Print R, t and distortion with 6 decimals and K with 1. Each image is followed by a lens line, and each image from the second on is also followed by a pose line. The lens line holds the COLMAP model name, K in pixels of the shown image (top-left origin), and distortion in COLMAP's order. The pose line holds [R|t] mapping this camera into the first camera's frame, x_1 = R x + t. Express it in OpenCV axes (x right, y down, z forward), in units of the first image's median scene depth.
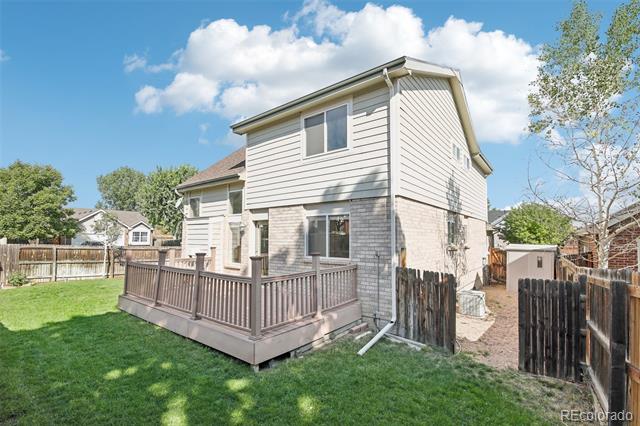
lens RADIAL K [[282.9, 0, 316.9], [0, 282.9, 211.6], [0, 0, 1]] dist [-0.000130, -0.009737]
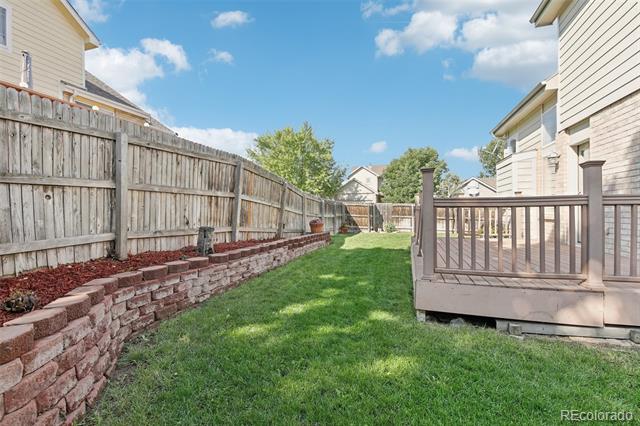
lens RADIAL K [[282.9, 0, 316.9], [0, 282.9, 211.6], [0, 0, 1]] dist [-0.000130, -0.009737]
pose [[0.336921, -0.007221, -0.941505, 0.309929], [0.104901, 0.994033, 0.029916, 0.174775], [0.935671, -0.108845, 0.335668, 0.392307]]
